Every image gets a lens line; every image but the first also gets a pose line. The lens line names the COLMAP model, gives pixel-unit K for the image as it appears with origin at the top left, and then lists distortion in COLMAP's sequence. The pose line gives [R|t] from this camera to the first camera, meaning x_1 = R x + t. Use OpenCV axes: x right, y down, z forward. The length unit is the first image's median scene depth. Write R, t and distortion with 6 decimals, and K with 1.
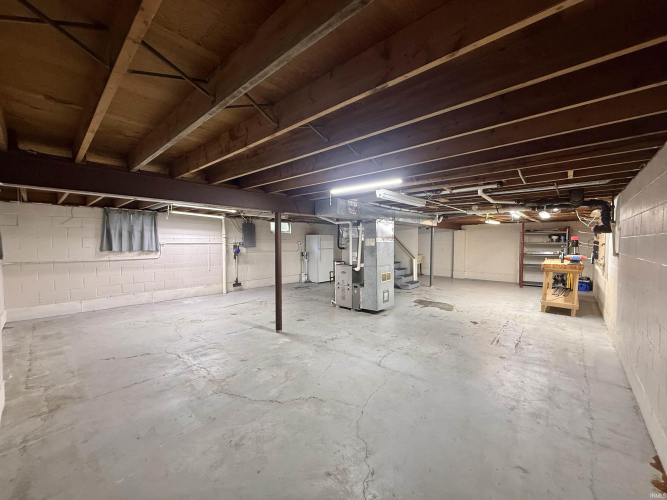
lens RADIAL K [[265.0, 0, 331.3], [0, 265.0, 251.0], [0, 0, 1]] dist [0.000204, 0.000055]
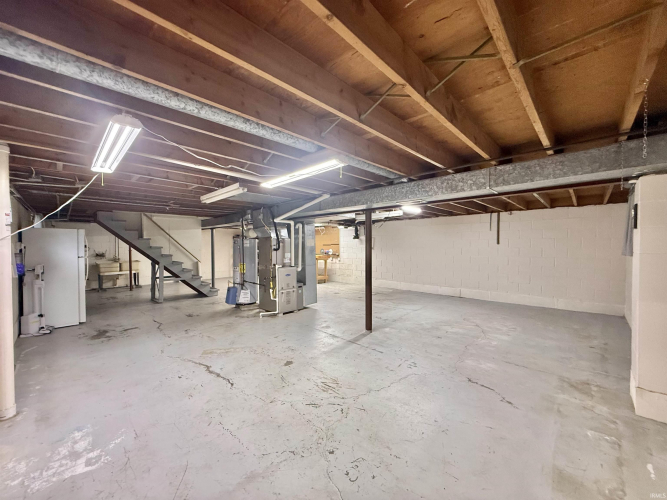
lens RADIAL K [[265.0, 0, 331.3], [0, 265.0, 251.0], [0, 0, 1]] dist [0.000204, 0.000055]
pose [[0.029927, -0.023160, 0.999284, -1.407379], [0.037020, 0.999071, 0.022047, -0.029964], [-0.998866, 0.036334, 0.030757, 1.301027]]
